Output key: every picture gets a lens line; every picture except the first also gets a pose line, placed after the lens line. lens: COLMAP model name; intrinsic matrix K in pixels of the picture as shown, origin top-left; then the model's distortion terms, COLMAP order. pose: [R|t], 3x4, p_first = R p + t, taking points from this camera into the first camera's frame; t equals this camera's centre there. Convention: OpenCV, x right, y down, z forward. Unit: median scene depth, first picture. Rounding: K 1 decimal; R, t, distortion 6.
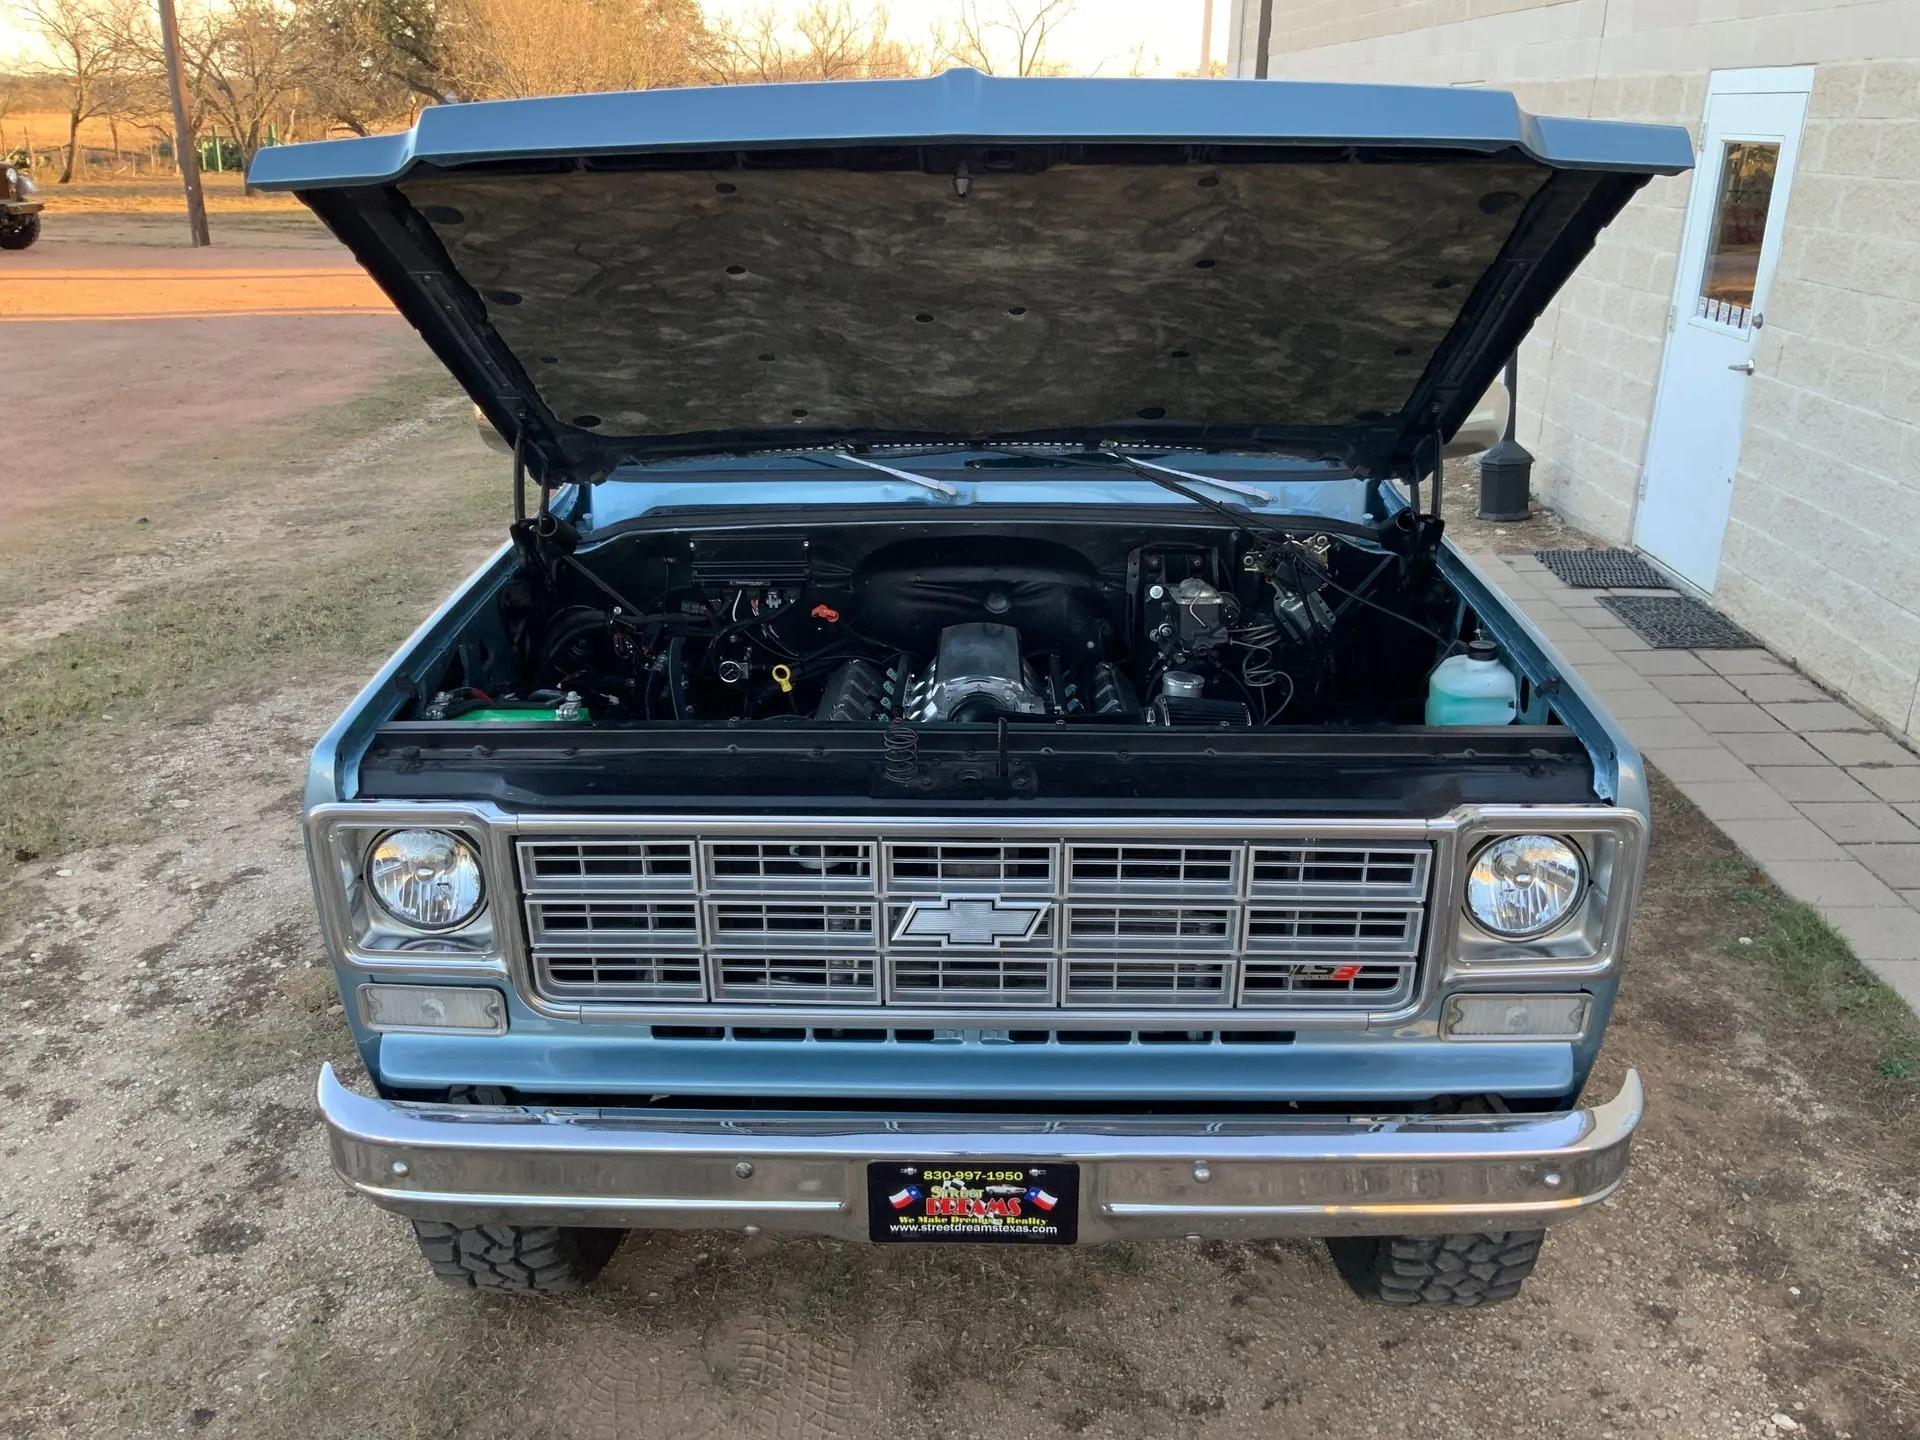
lens RADIAL K [[1573.3, 0, 951.0], [0, 1573.3, 721.1], [0, 0, 1]] dist [0.080885, -0.171822]
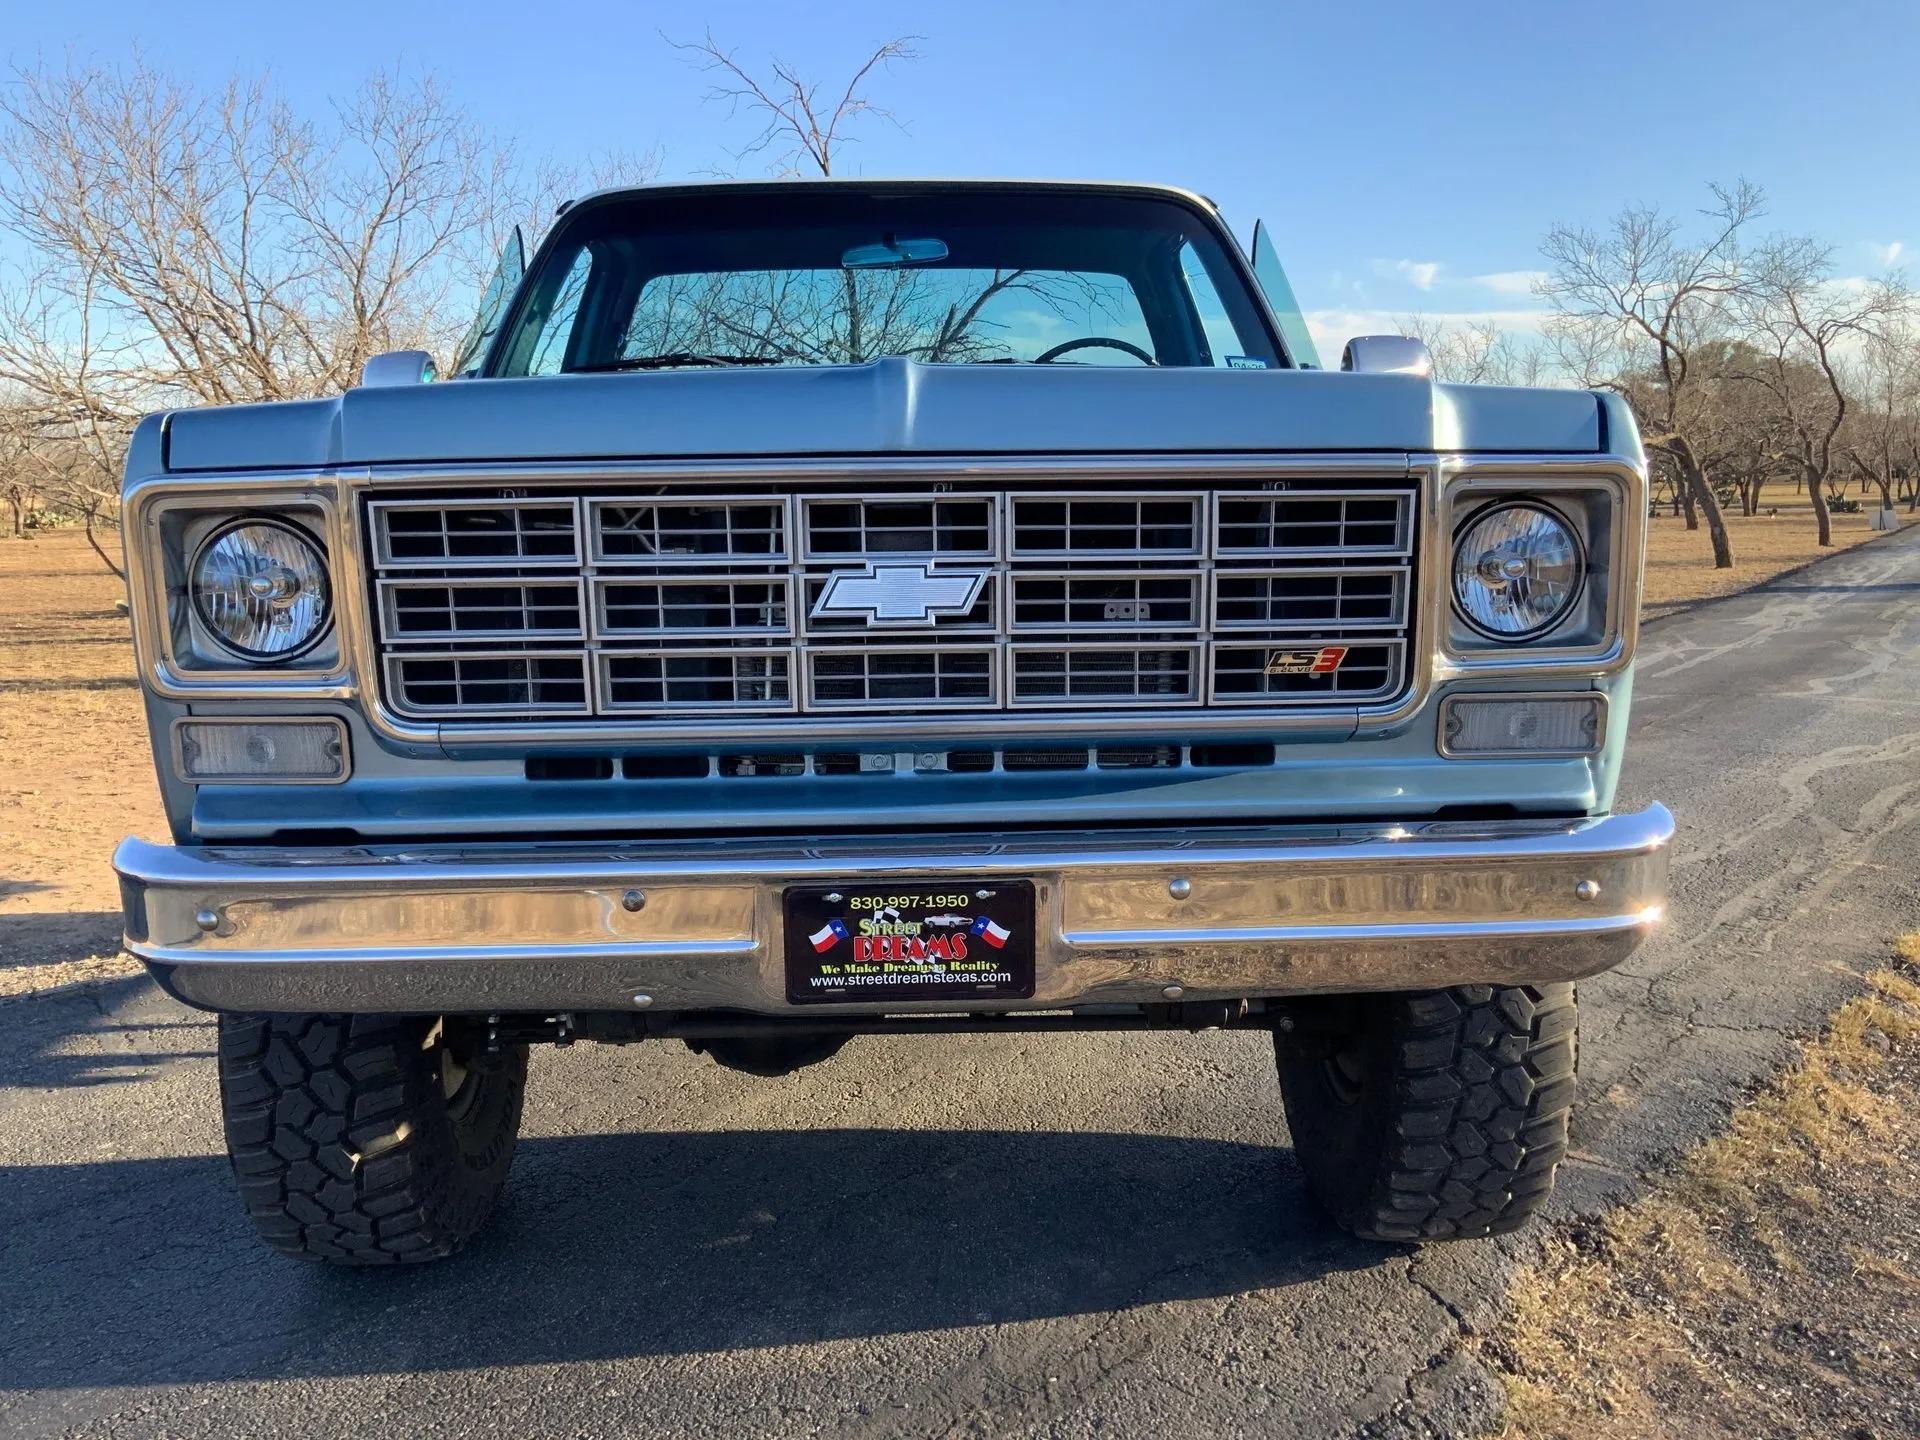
lens RADIAL K [[1573.3, 0, 951.0], [0, 1573.3, 721.1], [0, 0, 1]] dist [0.080885, -0.171822]
pose [[0.998102, -0.015999, 0.059465, -0.012177], [0.027624, 0.979373, -0.200162, 0.358884], [-0.055036, 0.201425, 0.977957, 0.159528]]
